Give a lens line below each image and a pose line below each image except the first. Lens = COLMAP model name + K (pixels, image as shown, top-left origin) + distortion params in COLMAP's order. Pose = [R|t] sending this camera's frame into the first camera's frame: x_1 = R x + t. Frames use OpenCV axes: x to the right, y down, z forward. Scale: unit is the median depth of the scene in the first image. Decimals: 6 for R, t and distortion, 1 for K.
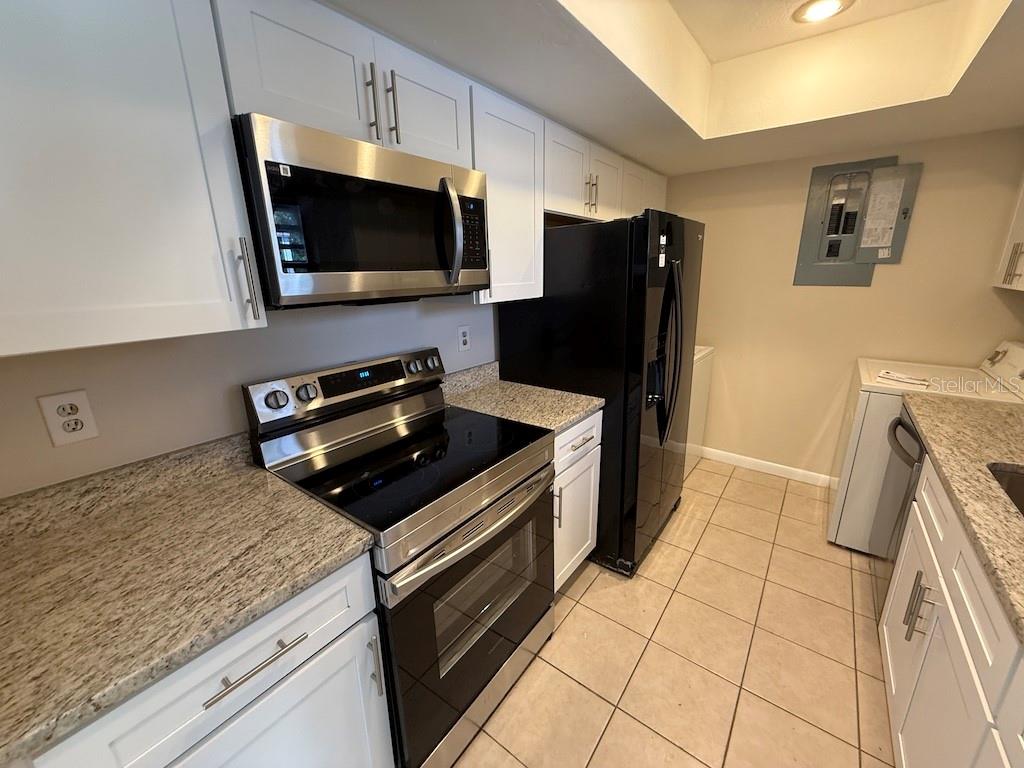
lens RADIAL K [[409.4, 0, 509.8], [0, 409.4, 384.4], [0, 0, 1]] dist [0.001383, -0.000645]
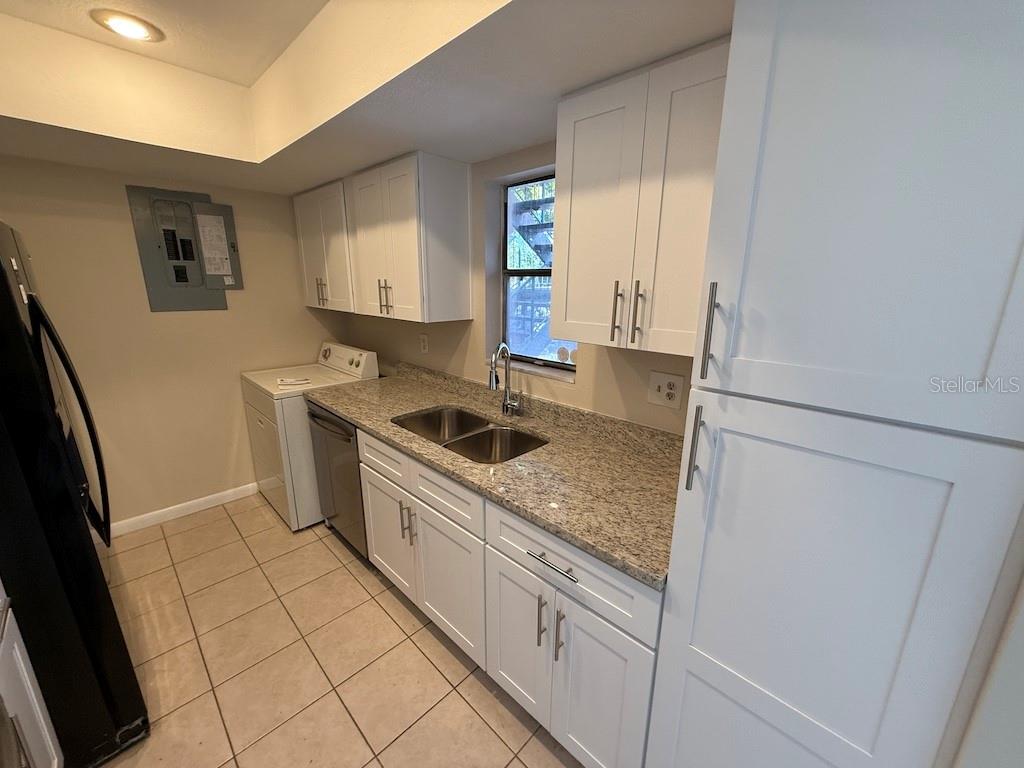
lens RADIAL K [[409.4, 0, 512.6], [0, 409.4, 385.3], [0, 0, 1]] dist [0.001383, -0.000645]
pose [[0.118222, -0.231560, 0.965610, -0.192907], [0.257169, 0.946392, 0.195465, -0.085185], [-0.959108, 0.225217, 0.171434, 0.155871]]
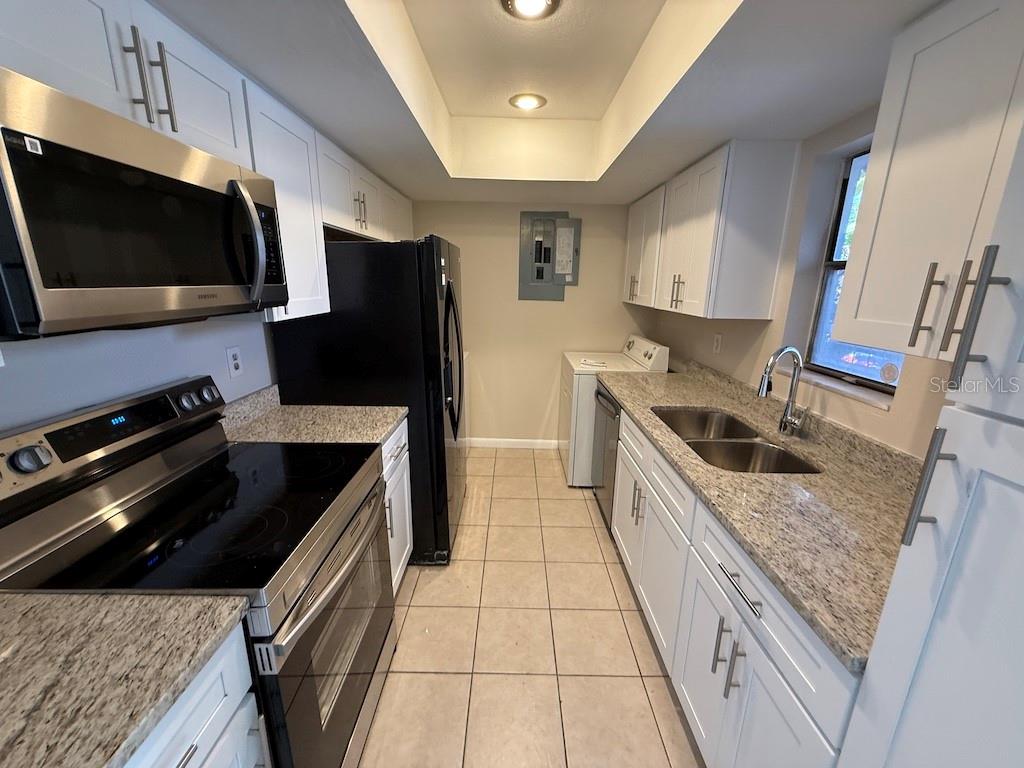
lens RADIAL K [[409.4, 0, 510.1], [0, 409.4, 385.0], [0, 0, 1]] dist [0.001383, -0.000645]
pose [[0.798494, -0.119501, 0.590023, -0.181394], [0.133805, 0.990814, 0.019594, -0.006559], [-0.586945, 0.063302, 0.807149, -0.017393]]
